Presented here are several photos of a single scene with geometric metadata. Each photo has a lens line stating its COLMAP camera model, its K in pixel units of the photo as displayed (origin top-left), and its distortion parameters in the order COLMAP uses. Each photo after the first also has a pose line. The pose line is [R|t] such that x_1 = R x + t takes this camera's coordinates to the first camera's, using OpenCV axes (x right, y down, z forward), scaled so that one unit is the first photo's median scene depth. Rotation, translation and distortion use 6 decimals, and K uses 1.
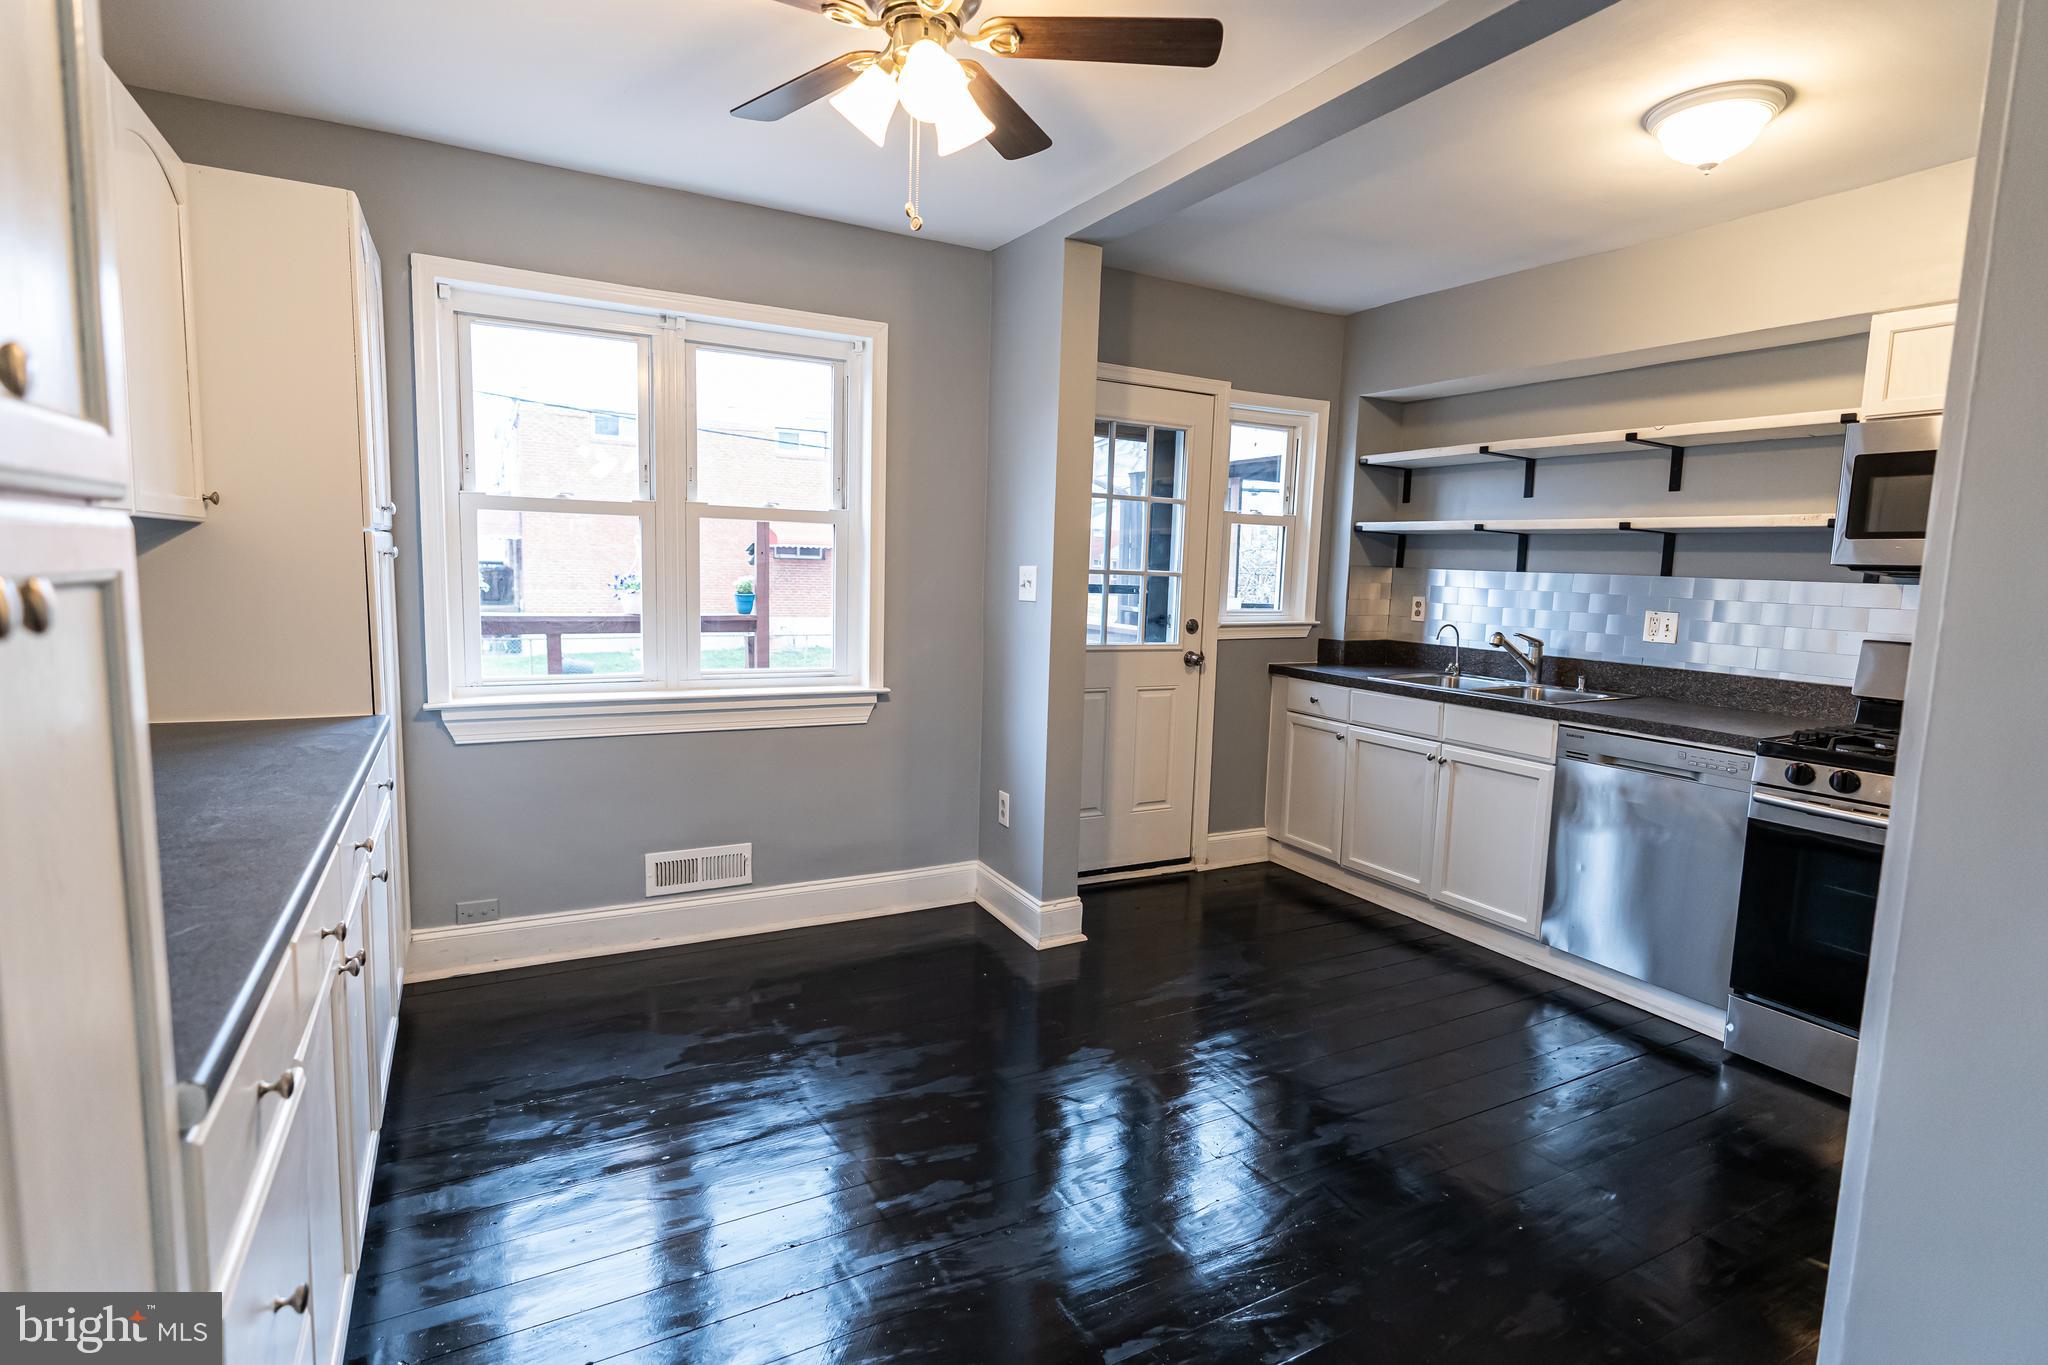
lens RADIAL K [[1007.7, 0, 1030.4], [0, 1007.7, 680.3], [0, 0, 1]] dist [-0.009824, 0.000611]
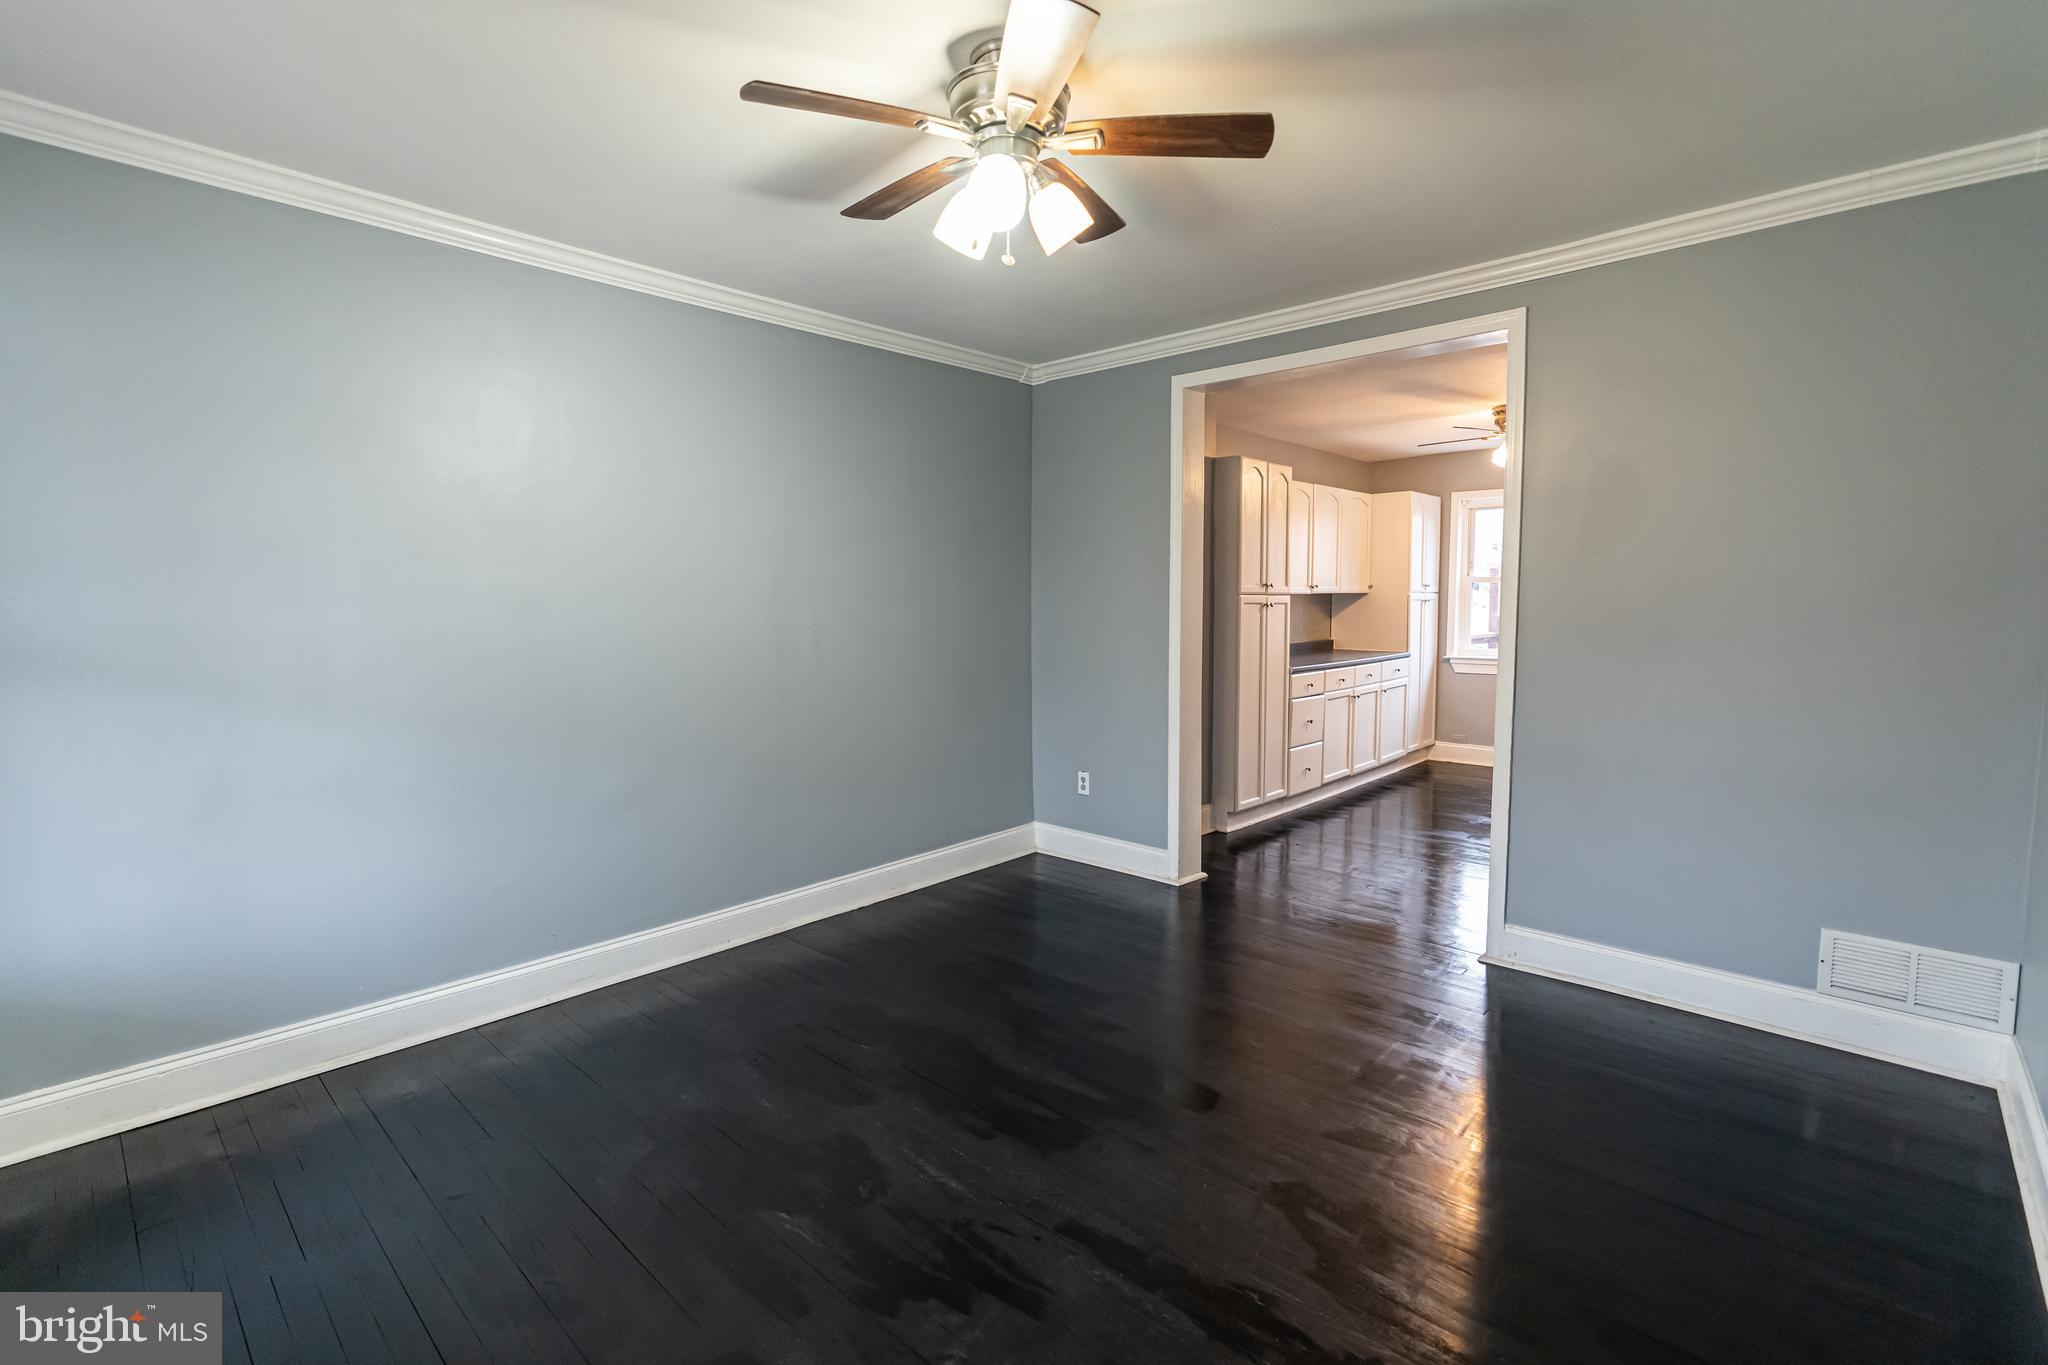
lens RADIAL K [[919.1, 0, 1030.9], [0, 919.1, 679.0], [0, 0, 1]] dist [-0.005939, 0.000098]
pose [[0.320717, 0.049513, -0.945880, 1.088752], [-0.093483, 0.995412, 0.020409, 0.109506], [0.942551, 0.081878, 0.323874, -0.665451]]
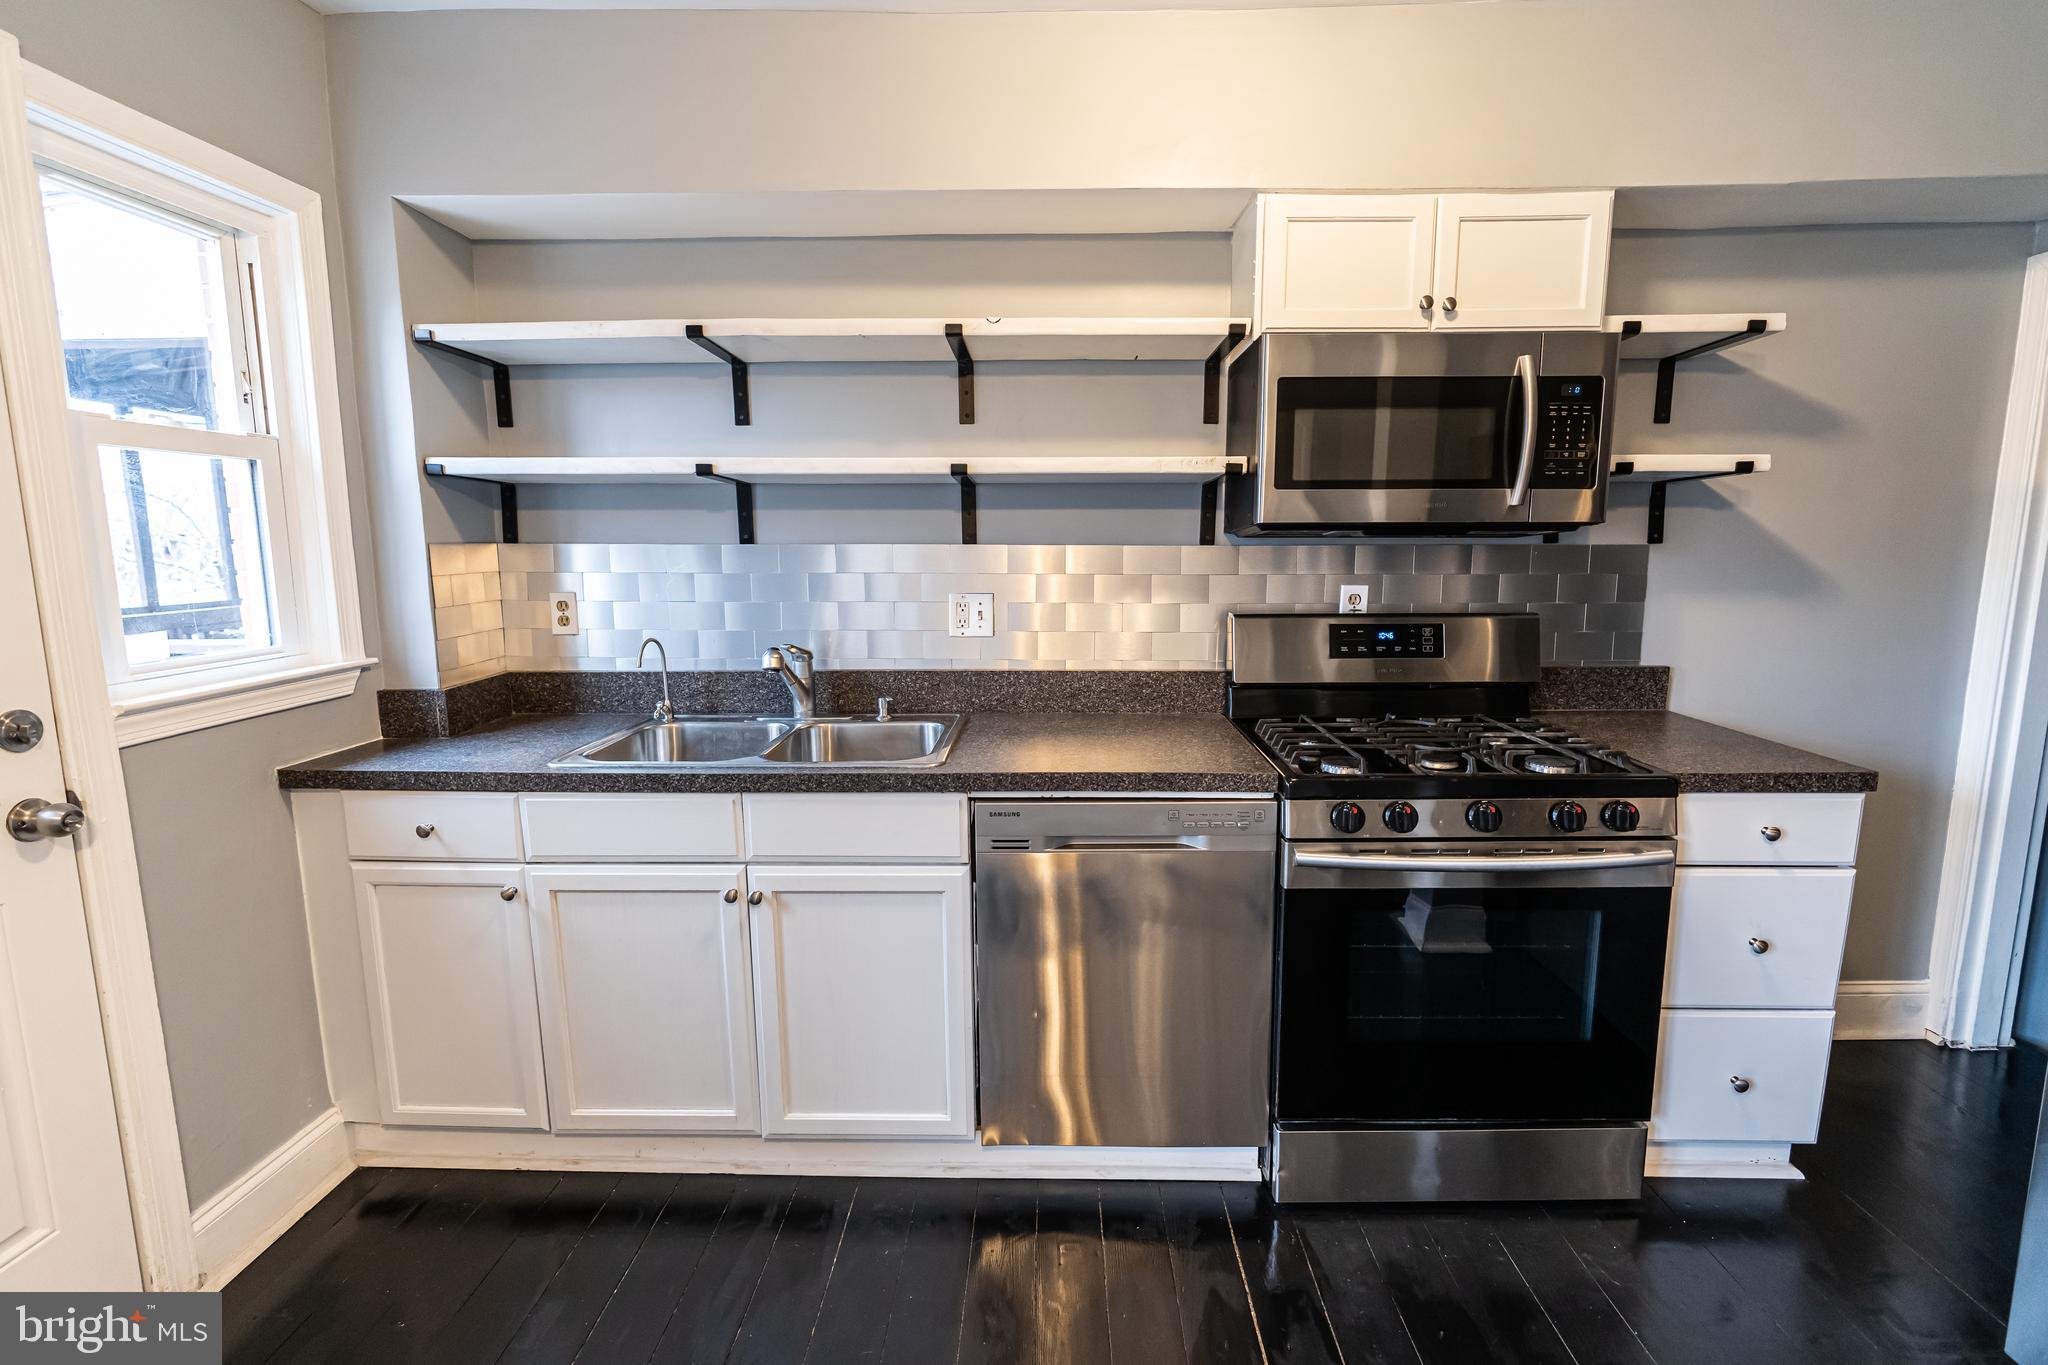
lens RADIAL K [[915.2, 0, 1036.4], [0, 915.2, 675.2], [0, 0, 1]] dist [-0.012139, 0.004640]
pose [[0.495553, -0.155312, 0.854579, 0.079193], [0.117317, 0.986836, 0.111319, -0.075501], [-0.860619, 0.045092, 0.507250, 0.606360]]
